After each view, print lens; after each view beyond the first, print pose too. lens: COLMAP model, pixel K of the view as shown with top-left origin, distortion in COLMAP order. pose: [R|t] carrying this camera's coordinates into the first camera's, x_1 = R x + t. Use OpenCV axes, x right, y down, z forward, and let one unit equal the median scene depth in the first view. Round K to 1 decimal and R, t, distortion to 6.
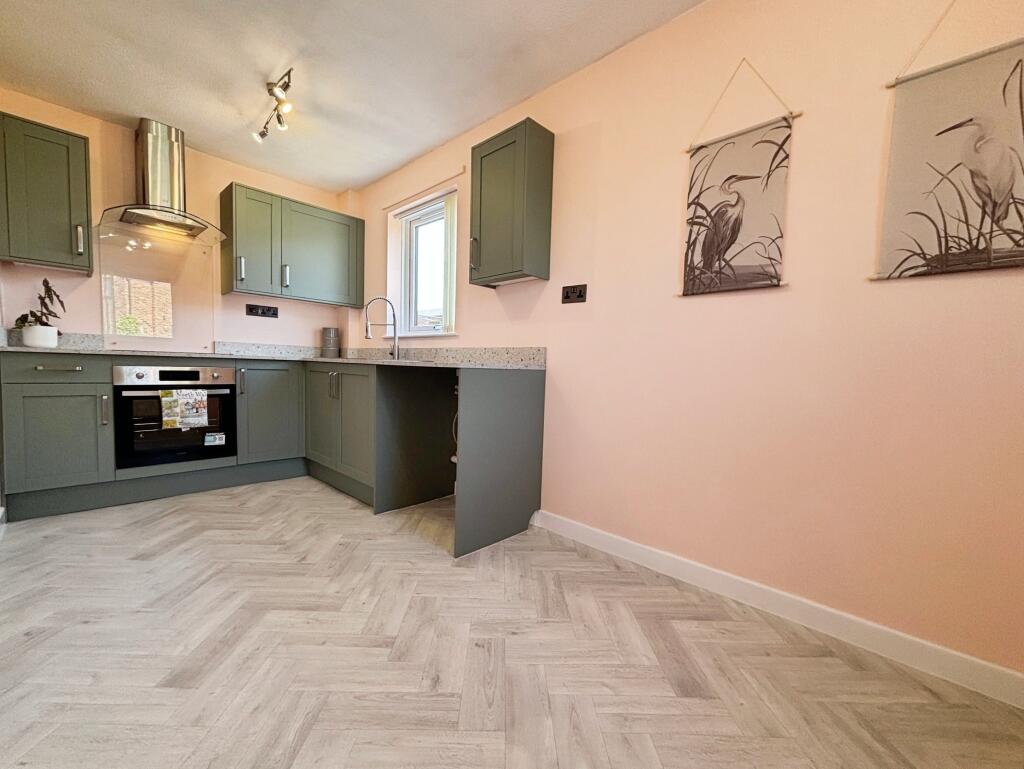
lens RADIAL K [[419.9, 0, 511.0], [0, 419.9, 397.1], [0, 0, 1]] dist [0.002088, 0.000702]
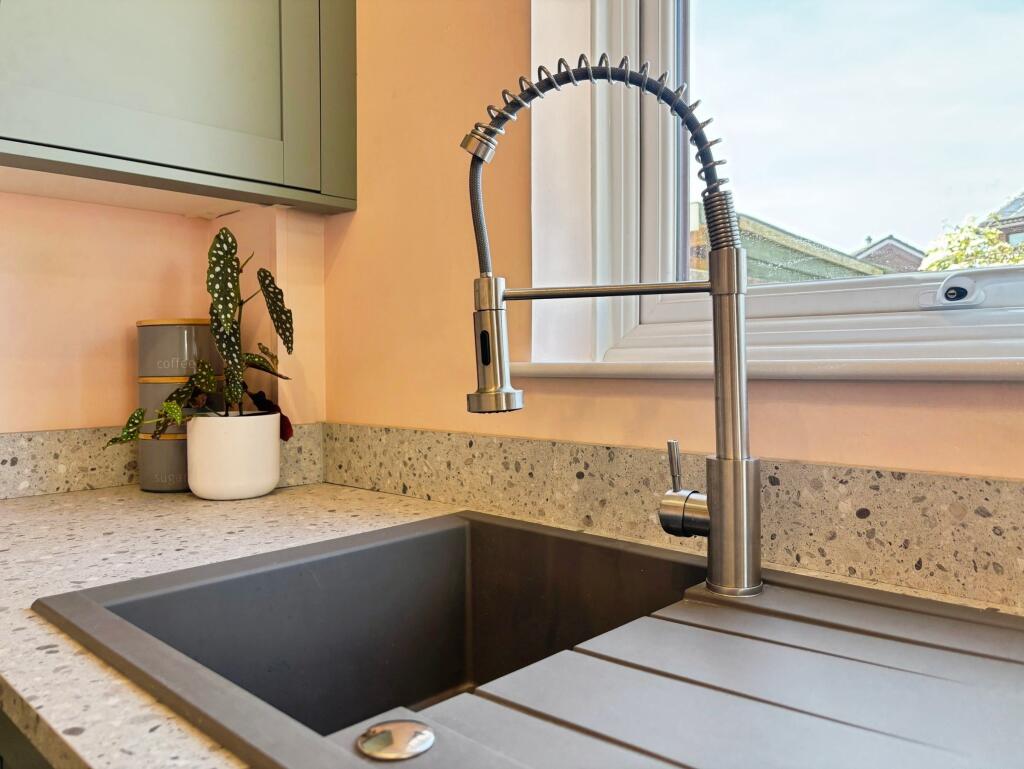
lens RADIAL K [[778.3, 0, 512.5], [0, 778.3, 368.5], [0, 0, 1]] dist [0.046743, 0.000277]
pose [[0.999087, -0.042724, 0.000443, -0.380415], [0.042666, 0.997089, -0.063186, -0.155992], [0.002257, 0.063148, 0.998002, 0.883371]]
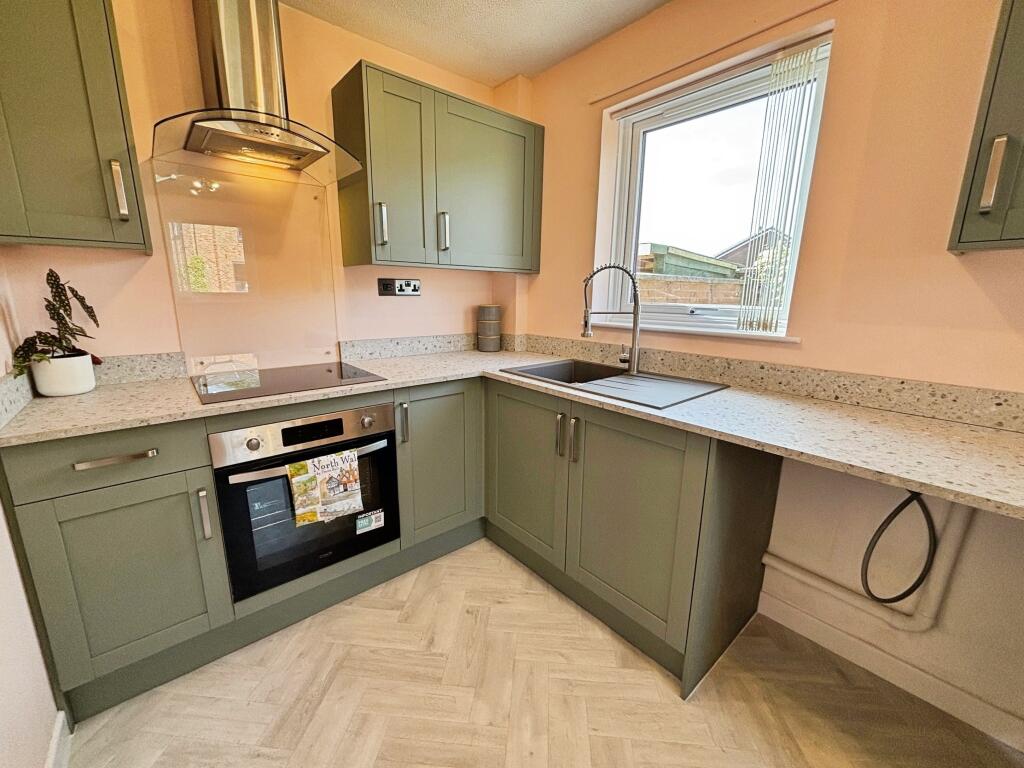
lens RADIAL K [[413.2, 0, 512.0], [0, 413.2, 384.0], [0, 0, 1]] dist [-0.001536, -0.000202]
pose [[0.994571, -0.001441, -0.104046, -0.437312], [0.016107, 0.989984, 0.140256, -0.177860], [0.102802, -0.141171, 0.984633, 0.460387]]
